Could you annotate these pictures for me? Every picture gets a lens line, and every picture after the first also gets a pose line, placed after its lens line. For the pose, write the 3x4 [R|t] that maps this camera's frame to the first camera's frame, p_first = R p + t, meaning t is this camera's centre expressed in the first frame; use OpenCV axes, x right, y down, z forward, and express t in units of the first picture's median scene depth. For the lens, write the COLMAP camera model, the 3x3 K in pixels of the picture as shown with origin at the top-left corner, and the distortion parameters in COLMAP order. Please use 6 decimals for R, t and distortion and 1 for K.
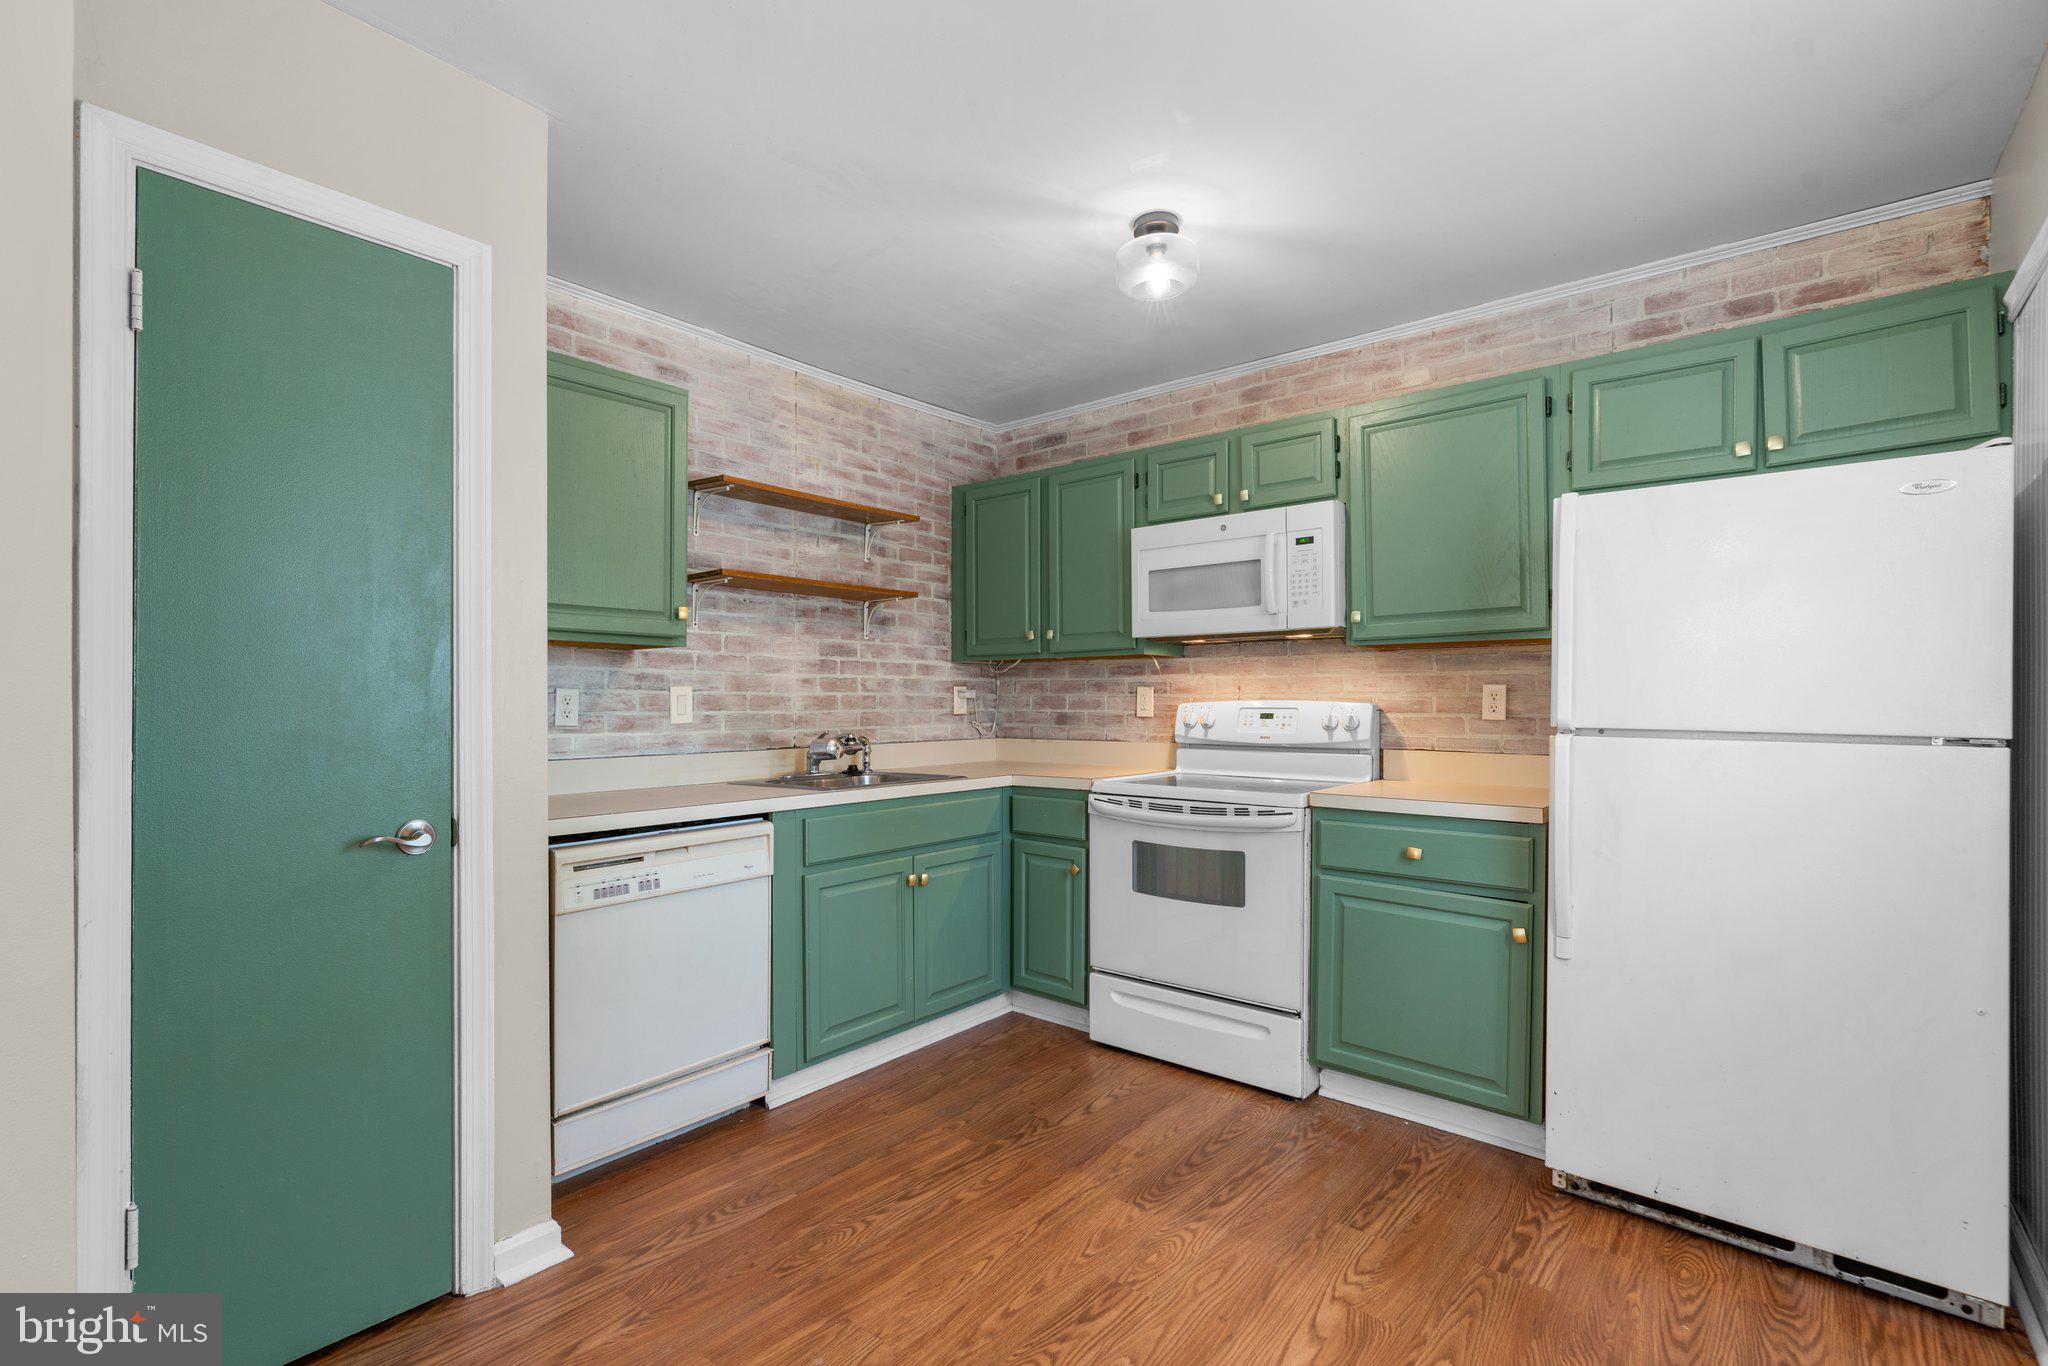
lens RADIAL K [[927.0, 0, 1028.7], [0, 927.0, 697.2], [0, 0, 1]] dist [-0.017843, 0.008484]
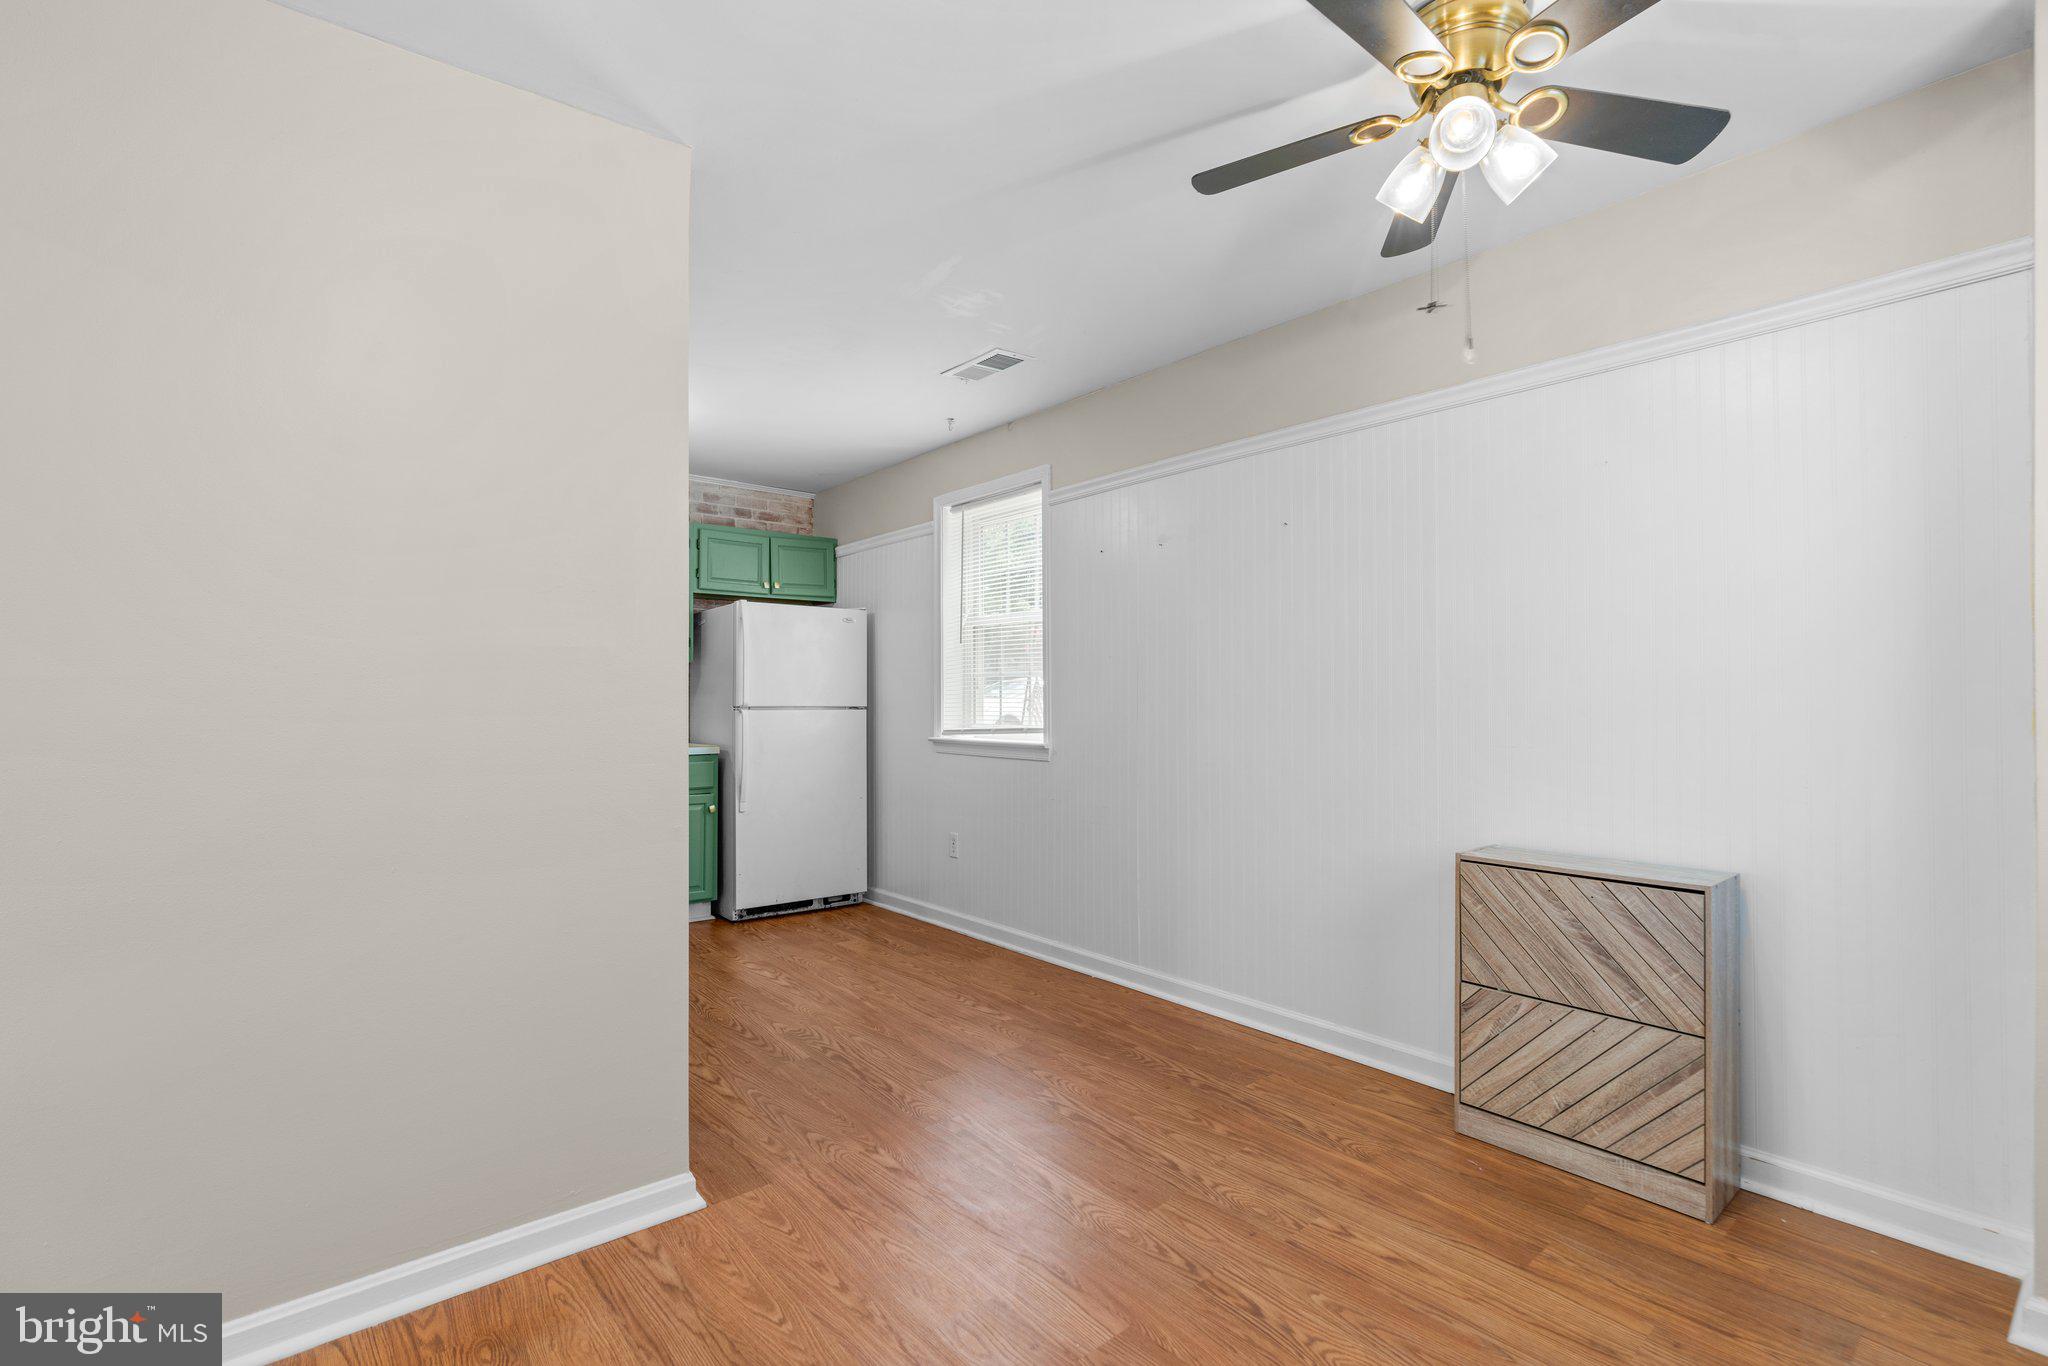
lens RADIAL K [[923.6, 0, 1028.8], [0, 923.6, 686.4], [0, 0, 1]] dist [-0.017787, 0.008754]
pose [[0.174935, 0.007742, 0.984550, -1.012925], [-0.000493, 0.999970, -0.007776, 0.001436], [-0.984580, 0.000875, 0.174933, -0.038292]]
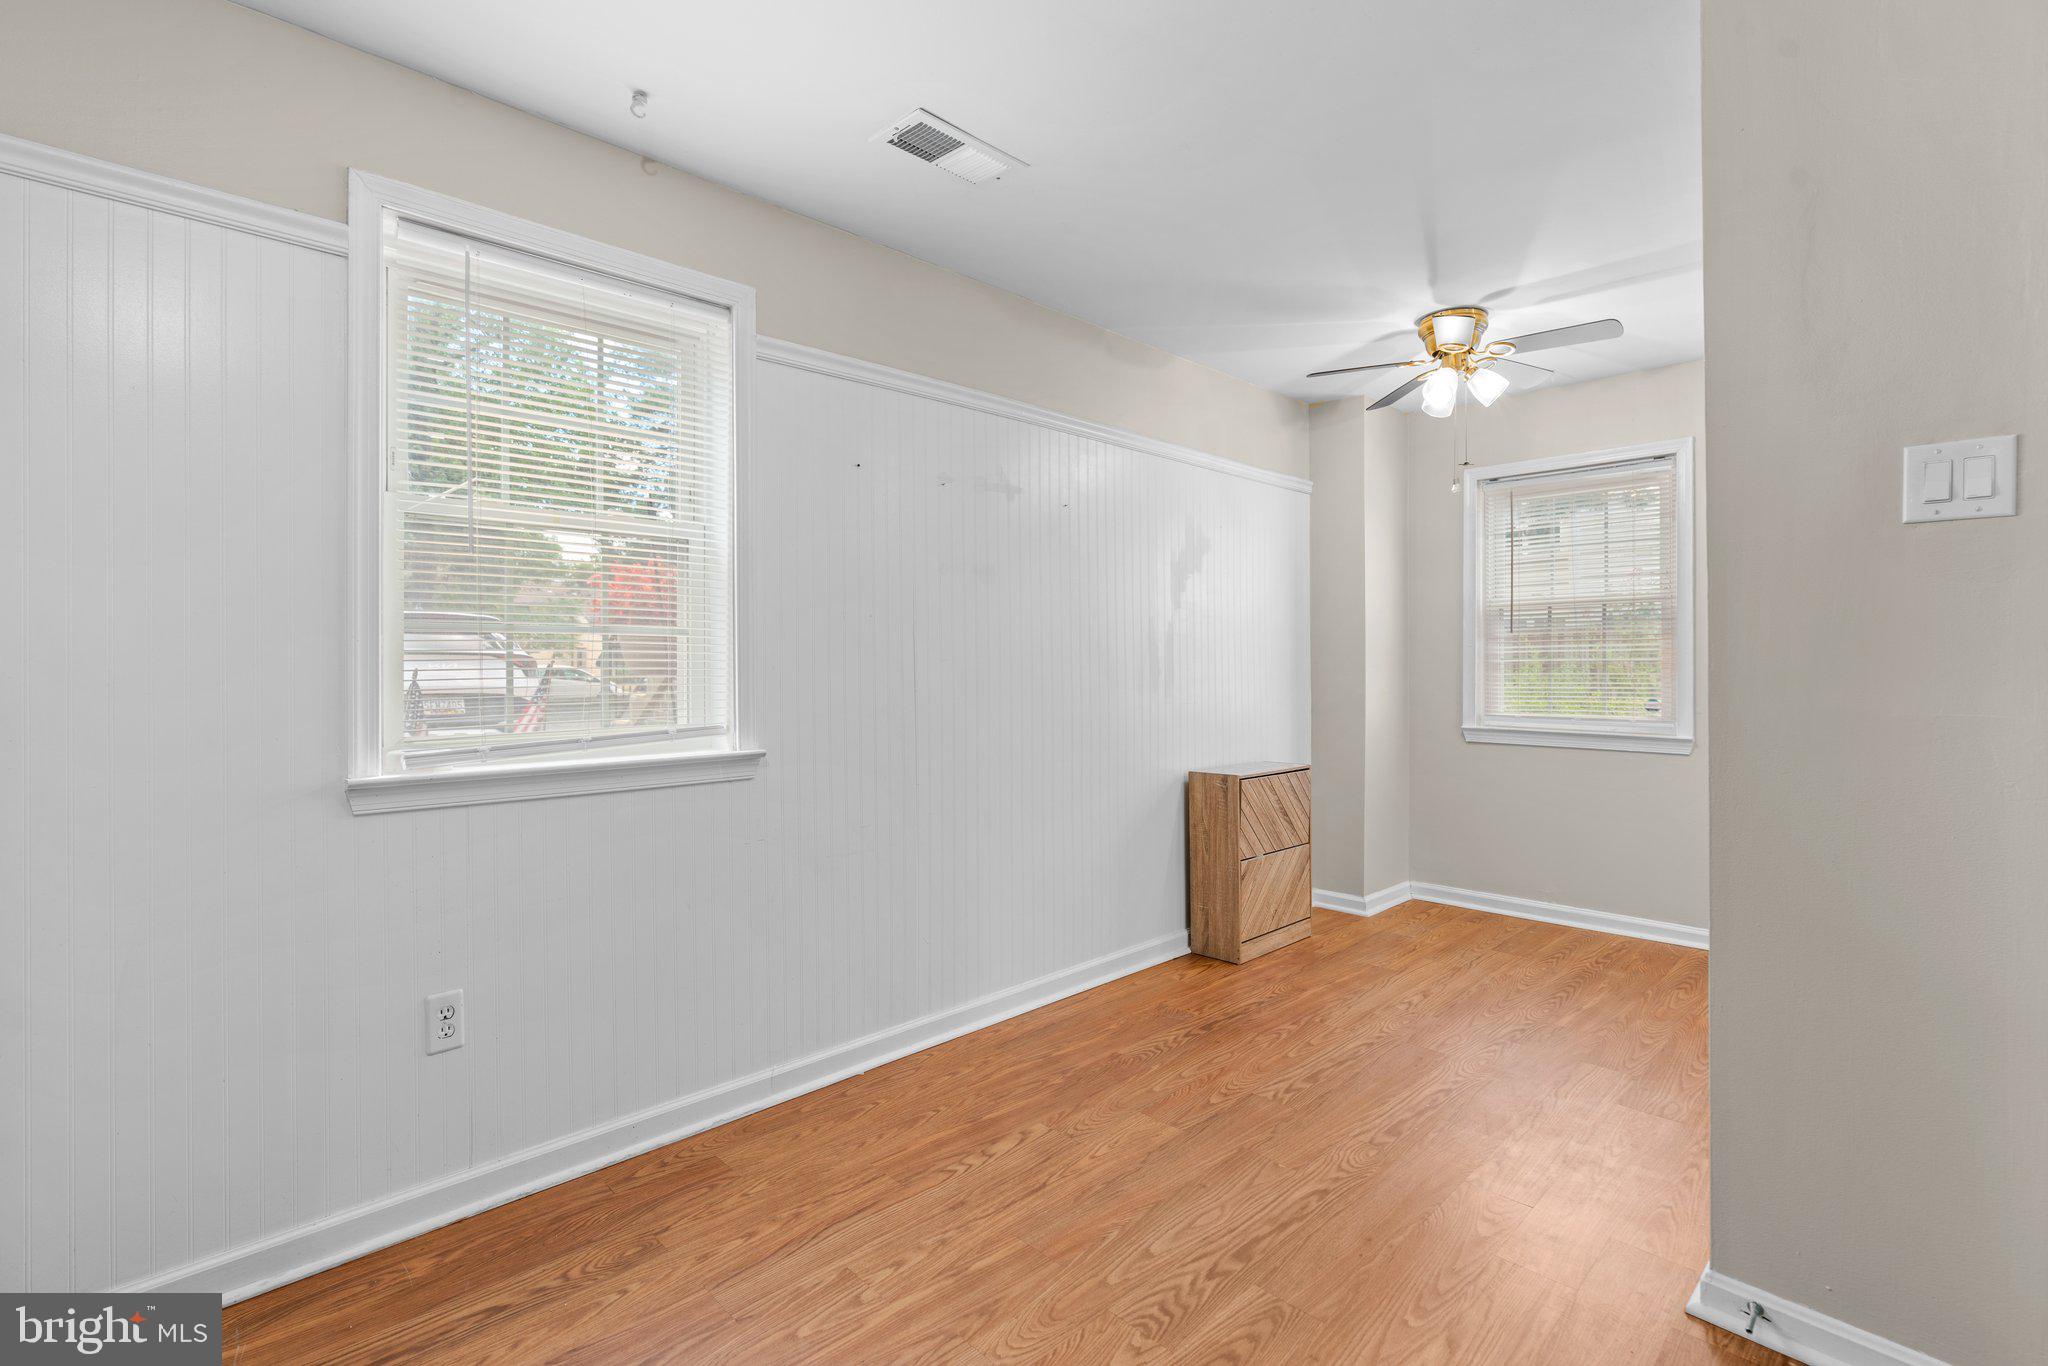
lens RADIAL K [[921.4, 0, 1024.4], [0, 921.4, 663.6], [0, 0, 1]] dist [-0.017214, 0.009073]
pose [[-0.993553, 0.003791, 0.113301, -0.027599], [0.002991, 0.999969, -0.007230, 0.004618], [-0.113325, -0.006844, -0.993534, 0.931045]]
